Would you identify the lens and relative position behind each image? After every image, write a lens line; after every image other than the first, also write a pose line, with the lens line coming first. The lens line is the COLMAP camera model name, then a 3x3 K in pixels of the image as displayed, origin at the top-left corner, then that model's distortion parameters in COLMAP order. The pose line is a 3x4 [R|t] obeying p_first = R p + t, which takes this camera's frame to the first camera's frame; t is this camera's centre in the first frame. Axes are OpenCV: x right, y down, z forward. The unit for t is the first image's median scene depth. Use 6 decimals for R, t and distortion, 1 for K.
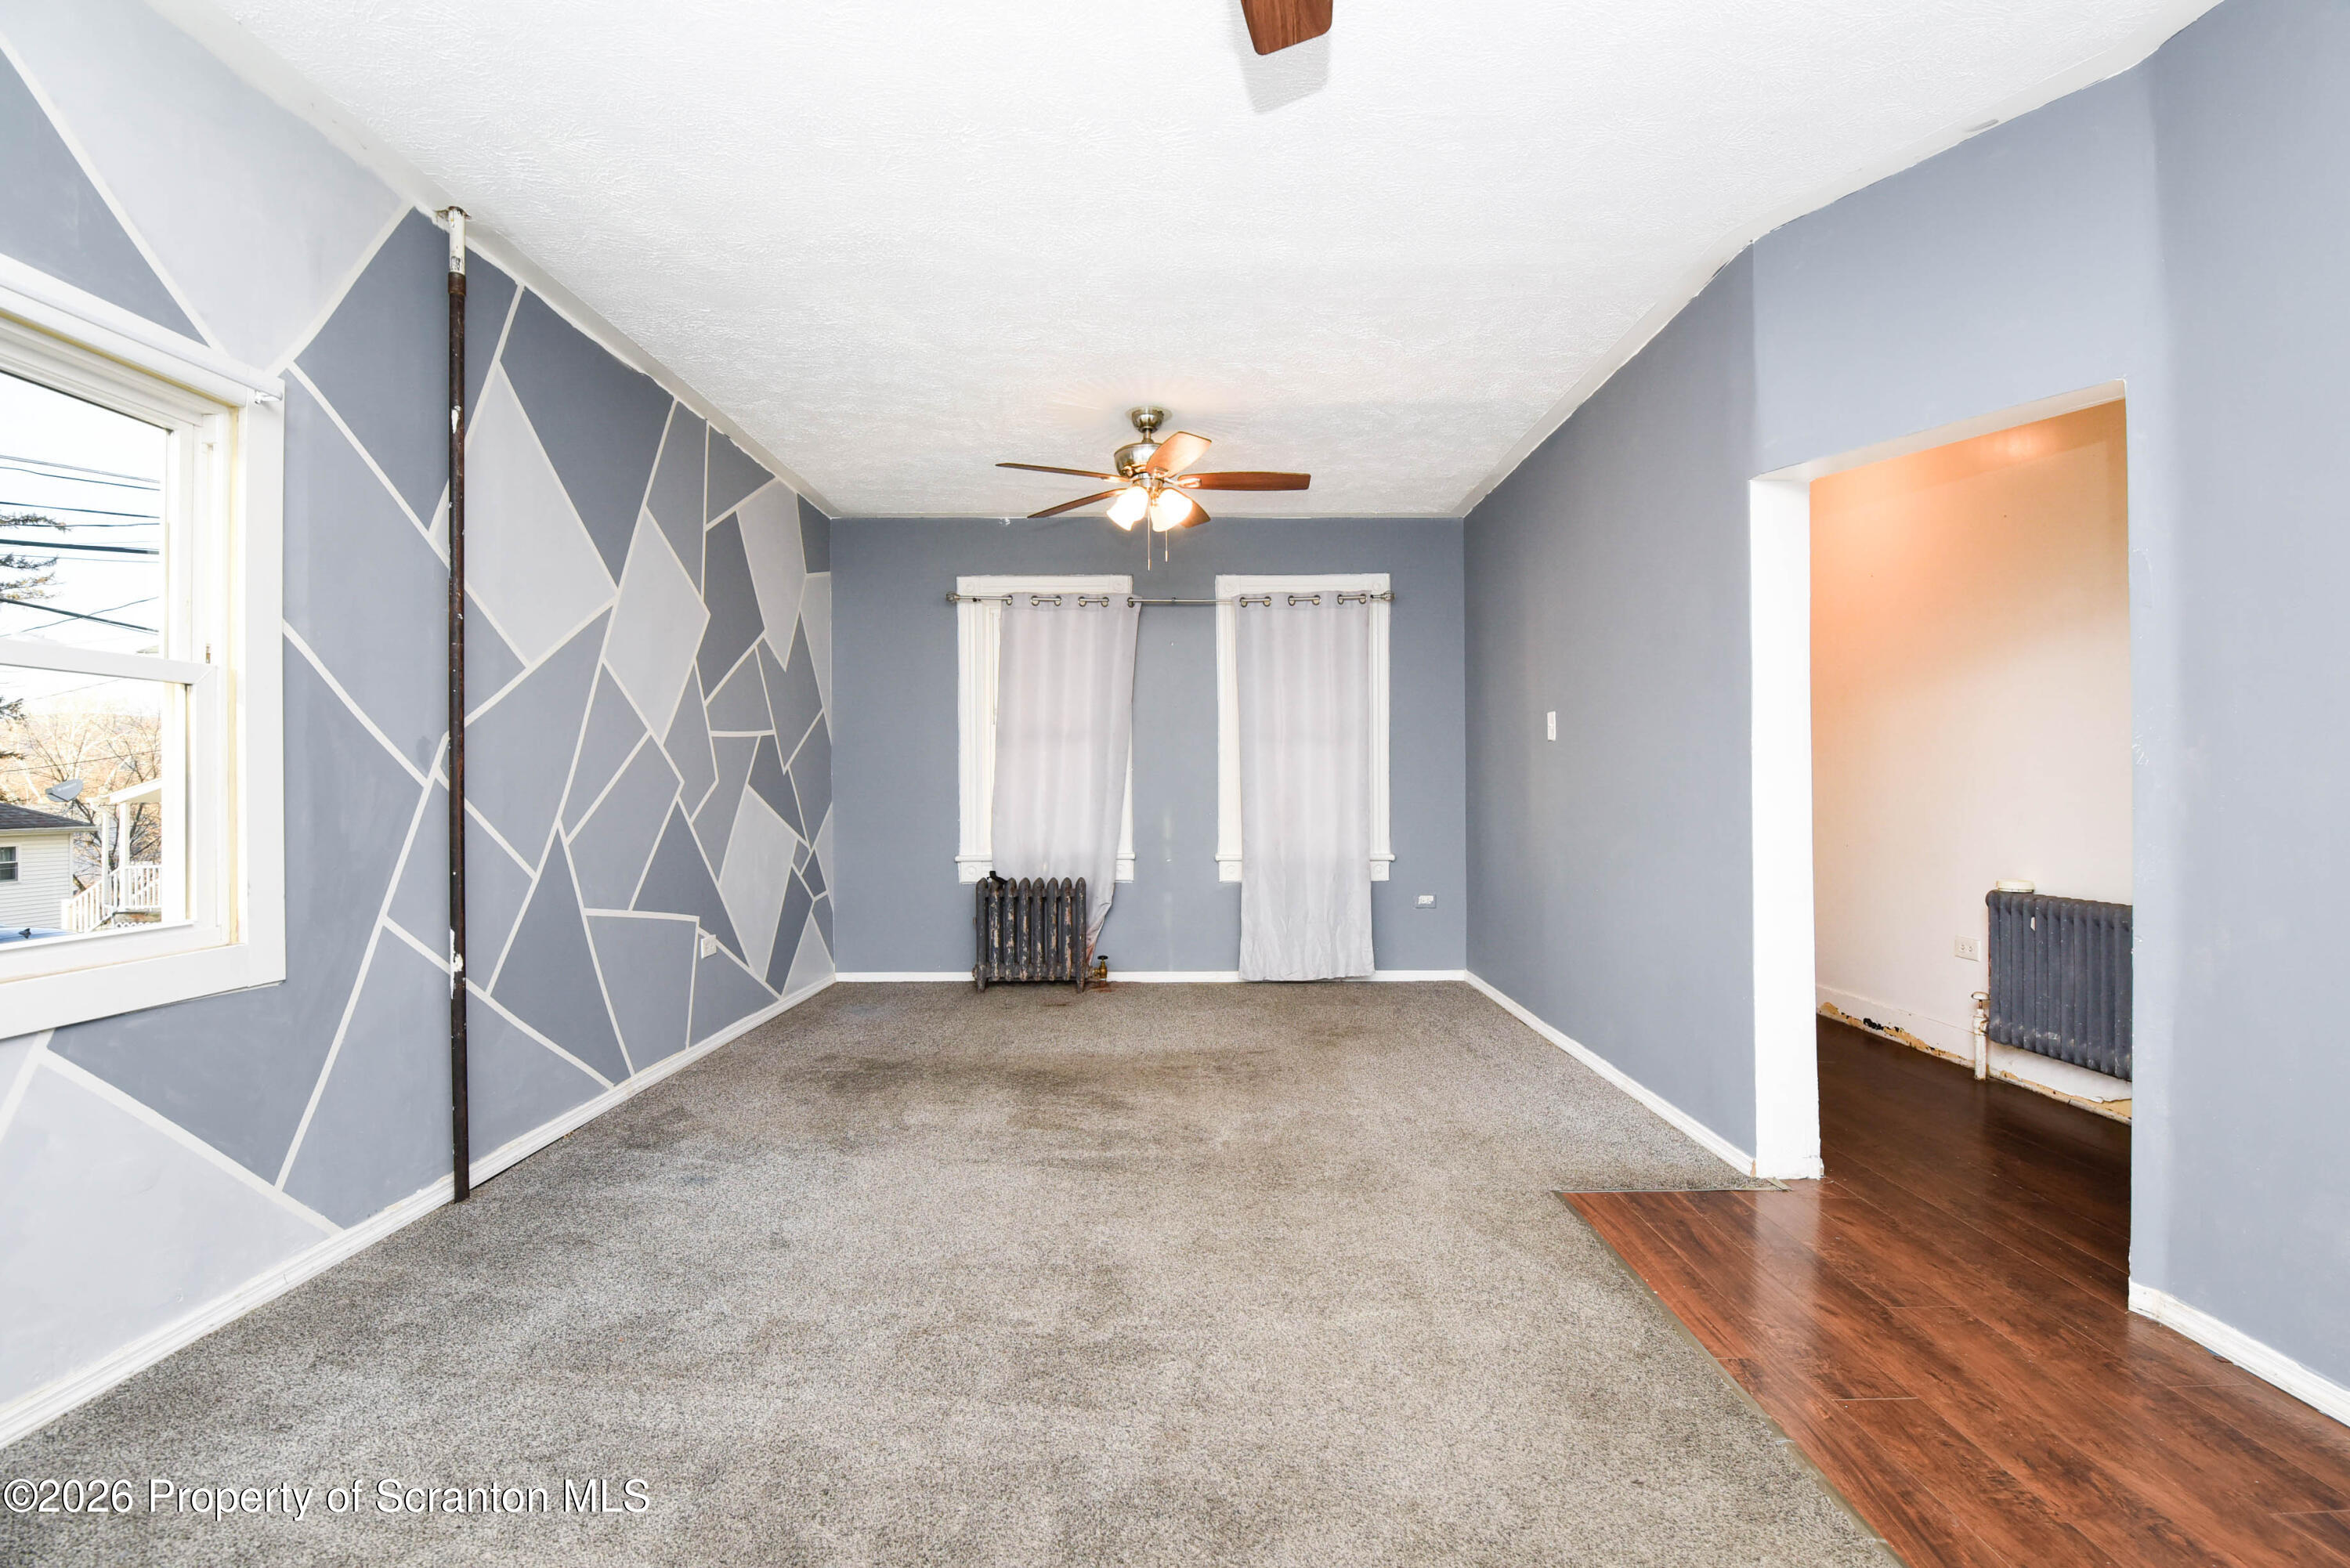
lens RADIAL K [[1016.0, 0, 1175.0], [0, 1016.0, 784.0], [0, 0, 1]] dist [-0.000882, -0.010503]
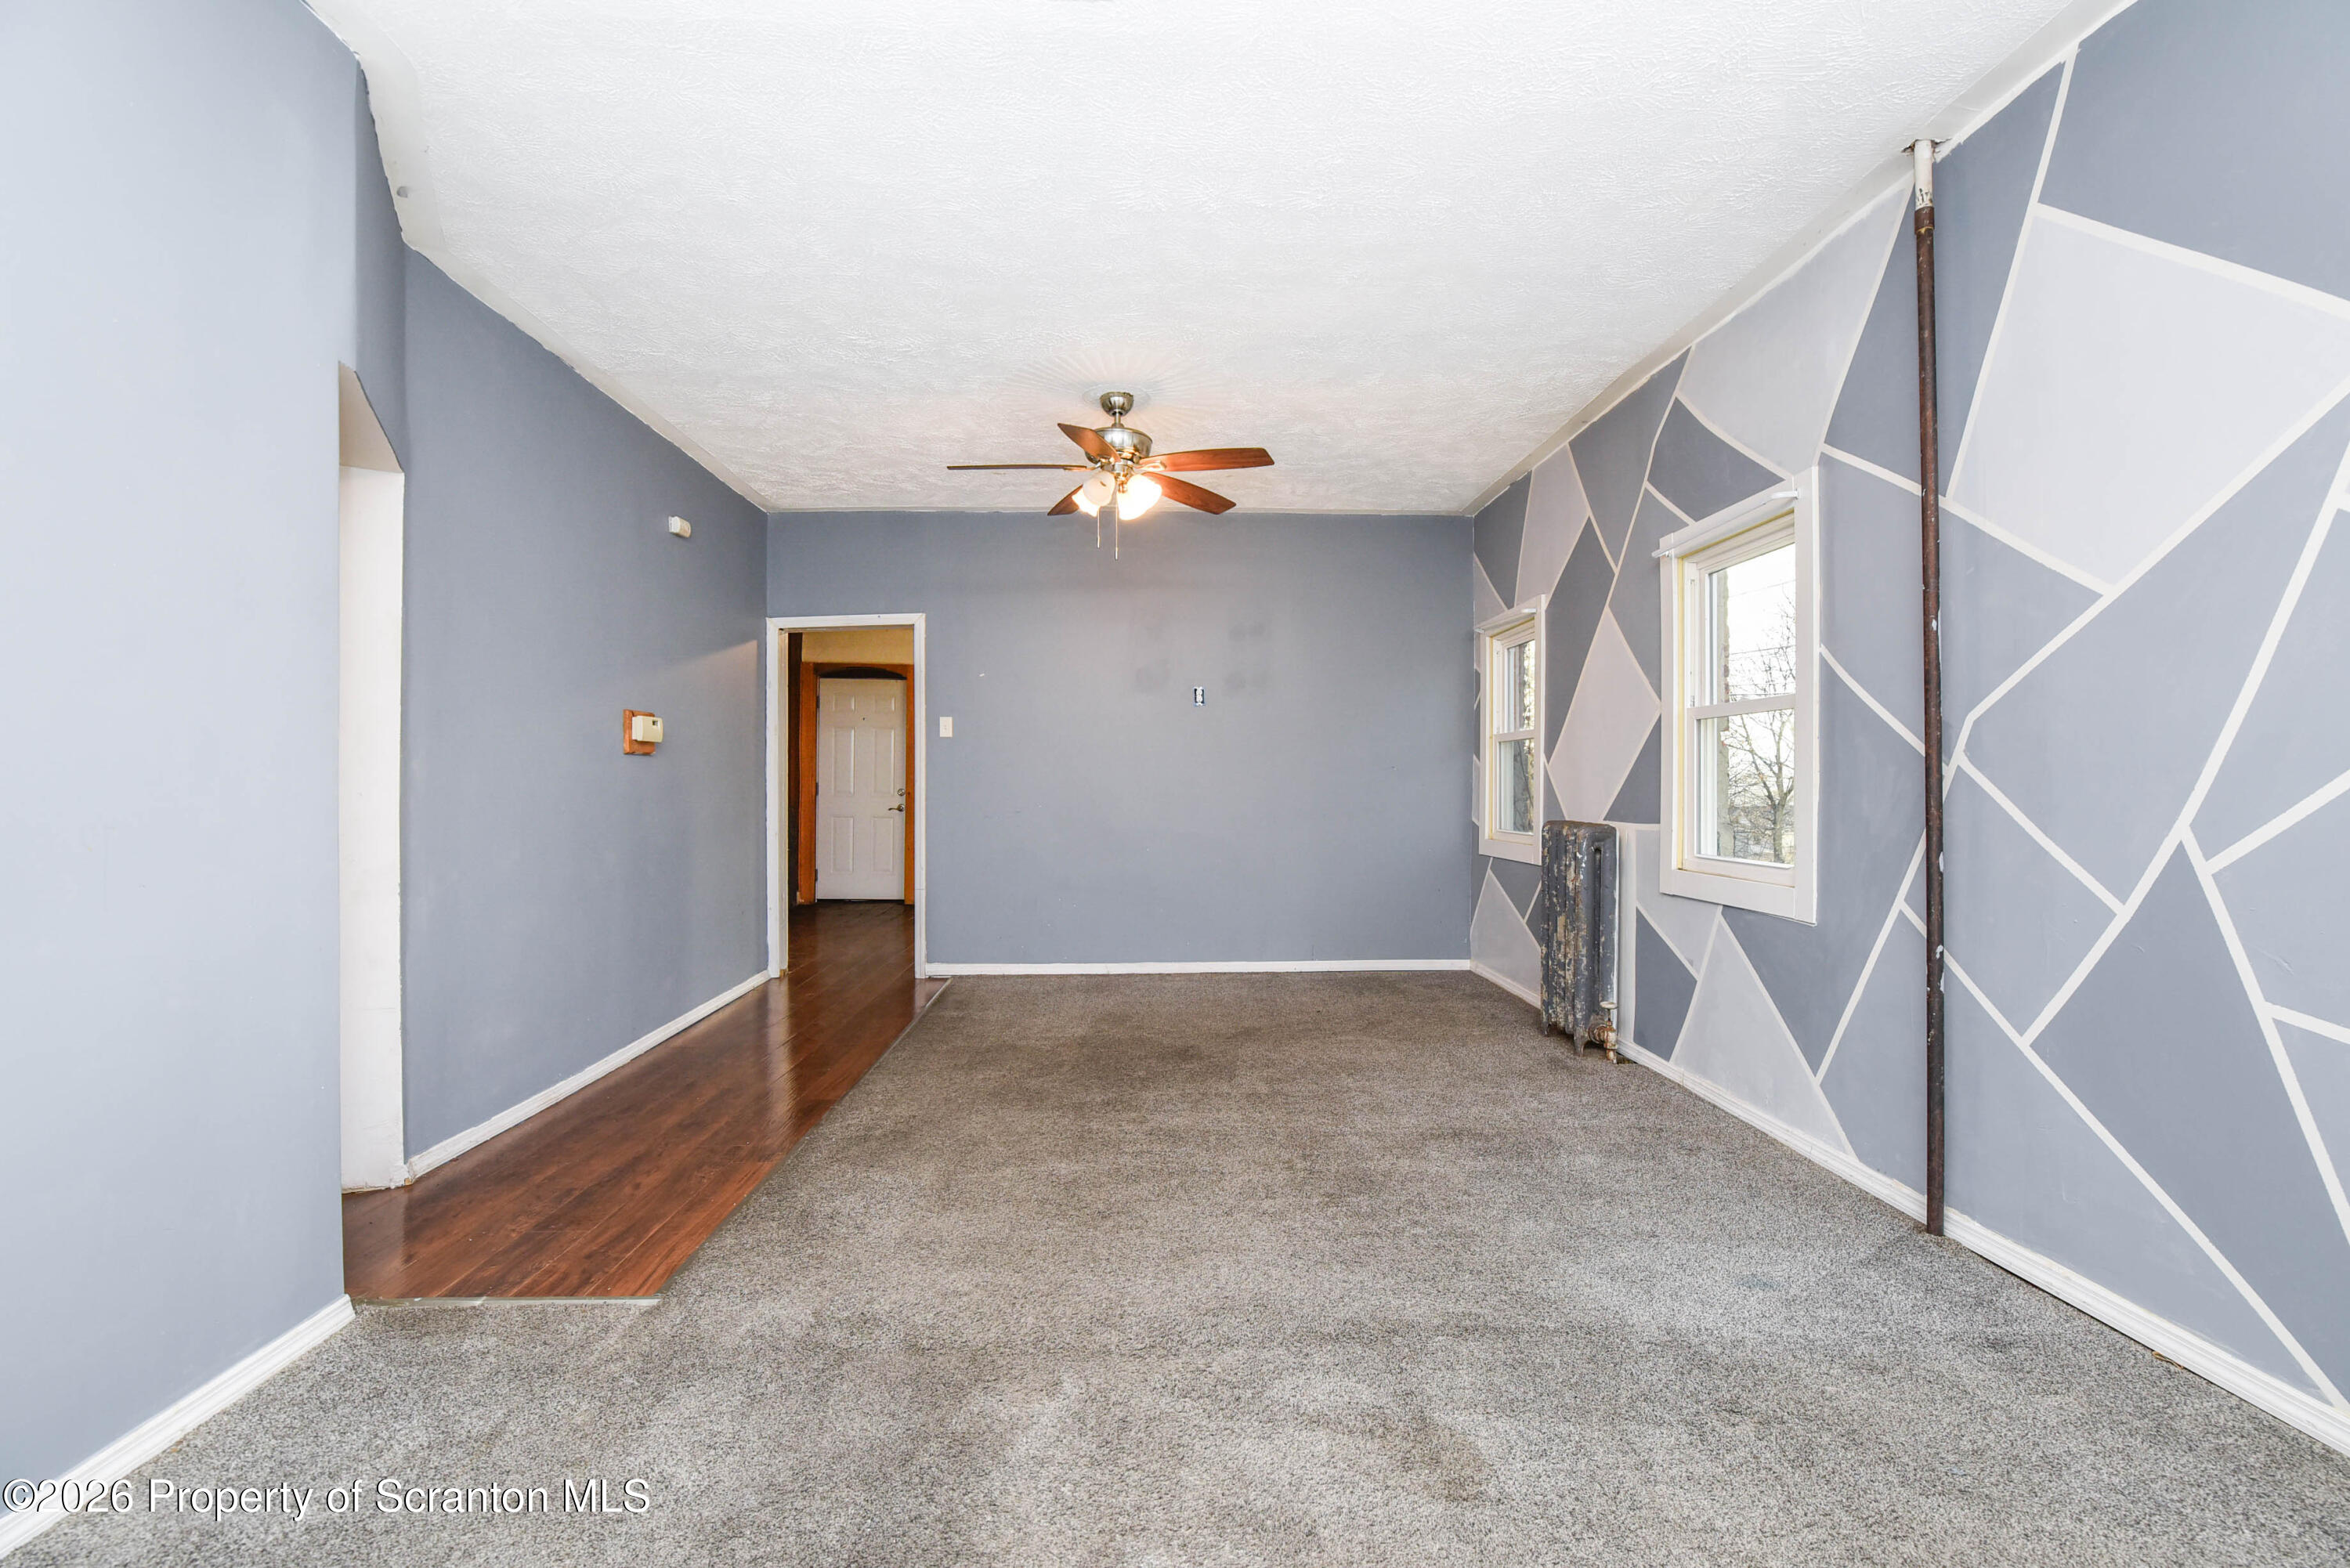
lens RADIAL K [[1016.0, 0, 1175.0], [0, 1016.0, 784.0], [0, 0, 1]] dist [-0.000882, -0.010503]
pose [[-0.999222, 0.006292, -0.038930, 0.000921], [0.006401, 0.999976, -0.002656, 0.008882], [0.038913, -0.002903, -0.999238, 1.845188]]
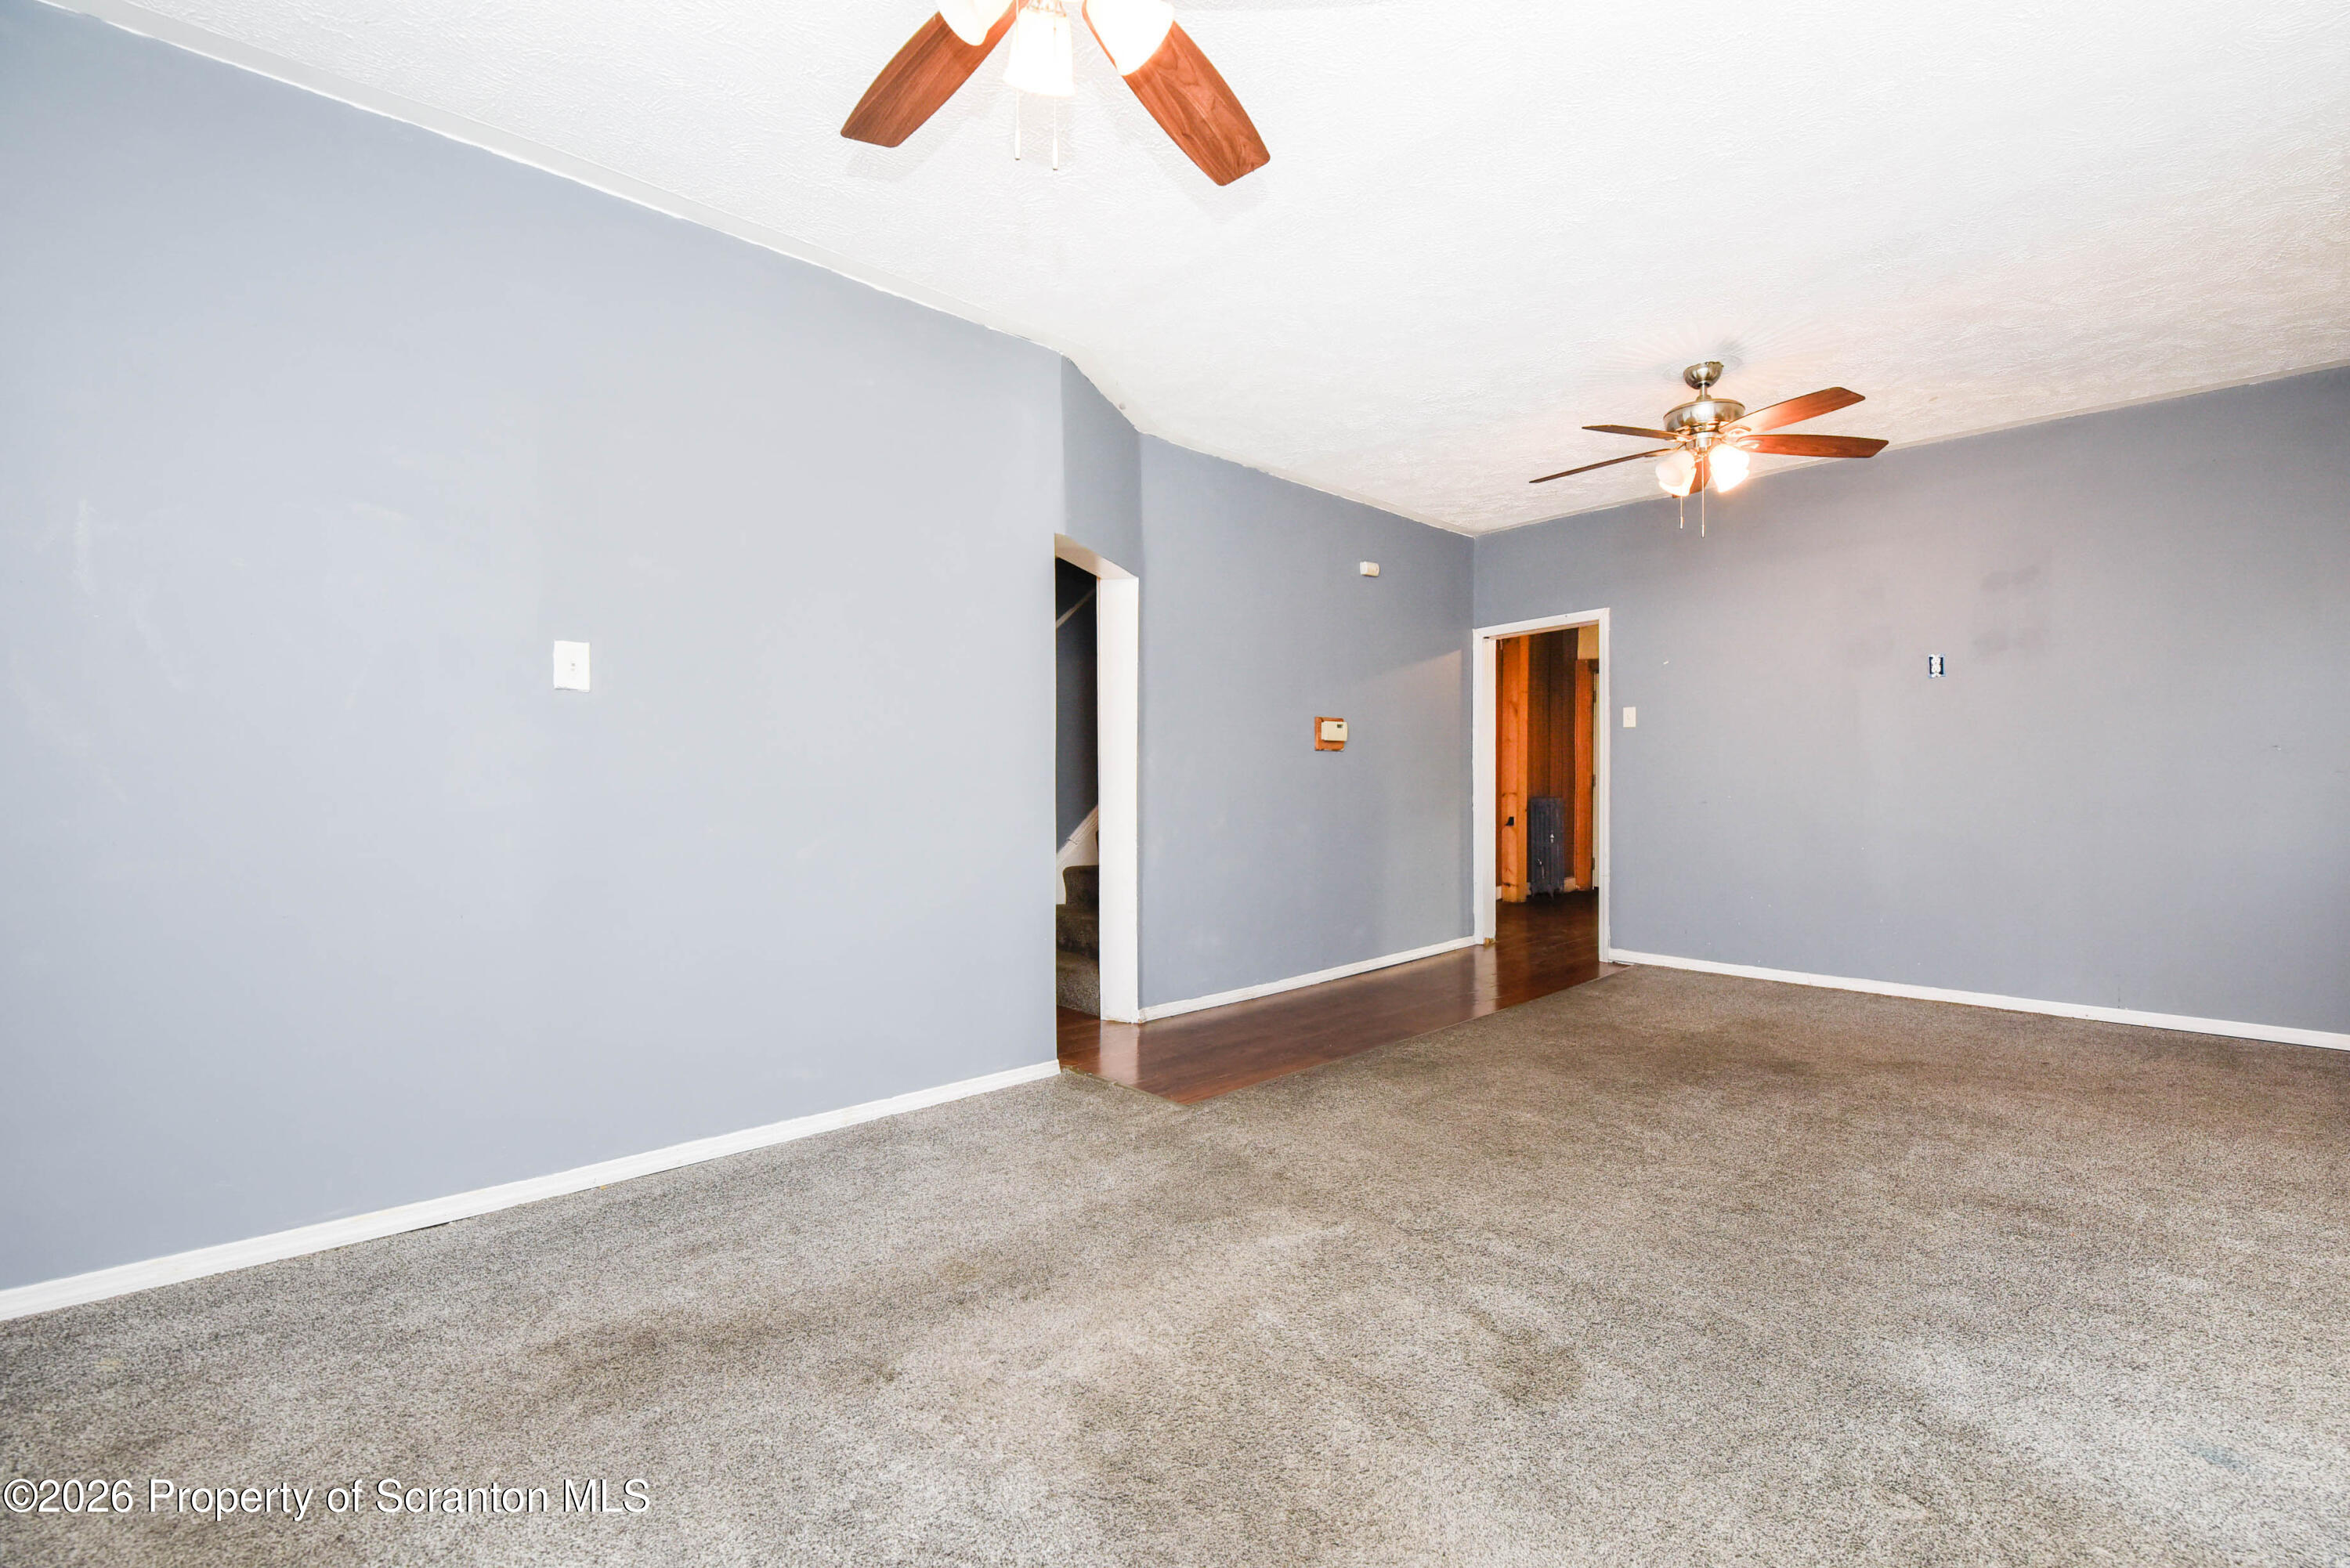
lens RADIAL K [[1016.0, 0, 1175.0], [0, 1016.0, 784.0], [0, 0, 1]] dist [-0.000882, -0.010503]
pose [[-0.685263, 0.003398, 0.728288, -0.514721], [0.003230, 0.999993, -0.001626, 0.023087], [-0.728289, 0.001238, -0.685269, 1.877987]]
